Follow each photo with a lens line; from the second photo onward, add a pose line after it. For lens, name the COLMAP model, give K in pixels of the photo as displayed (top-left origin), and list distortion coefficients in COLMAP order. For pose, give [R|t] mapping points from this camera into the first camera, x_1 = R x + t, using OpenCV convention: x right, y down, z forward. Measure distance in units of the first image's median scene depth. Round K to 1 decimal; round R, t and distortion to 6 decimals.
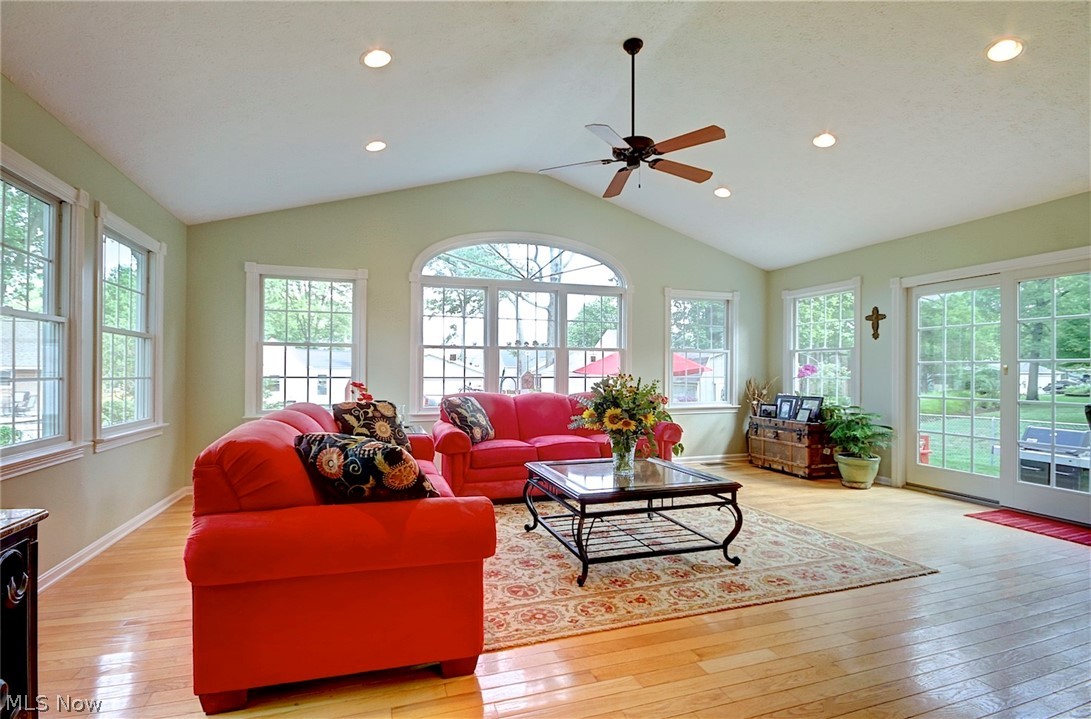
lens RADIAL K [[520.8, 0, 545.8], [0, 520.8, 371.9], [0, 0, 1]] dist [0.001528, -0.000700]
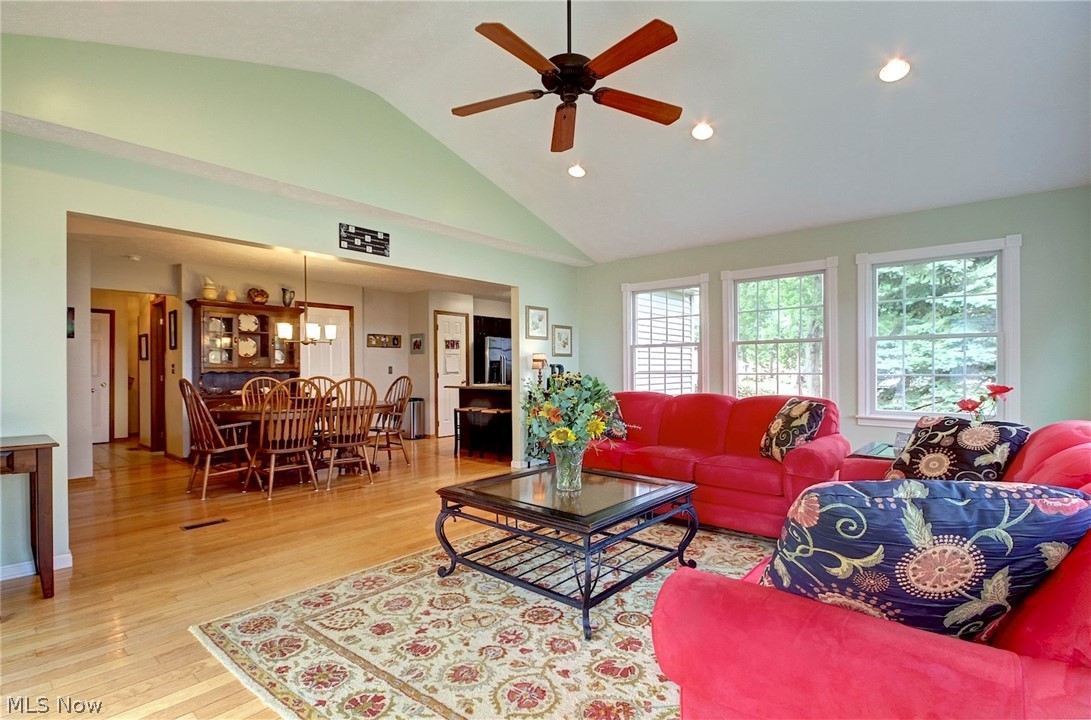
lens RADIAL K [[510.4, 0, 532.8], [0, 510.4, 370.3], [0, 0, 1]] dist [0.004218, 0.000364]
pose [[-0.875072, 0.007400, -0.483936, 0.593547], [0.007607, 0.999970, 0.001536, 0.002633], [0.483933, -0.002337, -0.875102, 1.678966]]
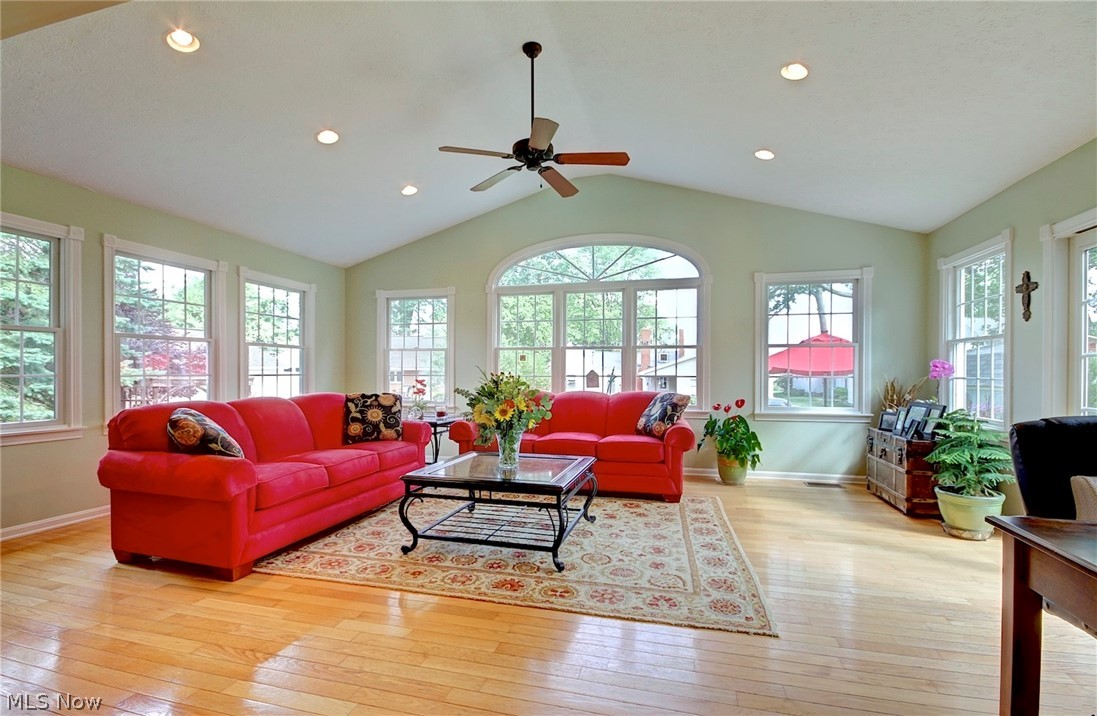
lens RADIAL K [[520.5, 0, 547.3], [0, 520.5, 373.1], [0, 0, 1]] dist [-0.001306, 0.000436]
pose [[0.828523, 0.000664, -0.559955, 0.788827], [0.000452, 0.999998, 0.001854, 0.004162], [0.559955, -0.001789, 0.828521, 0.174308]]
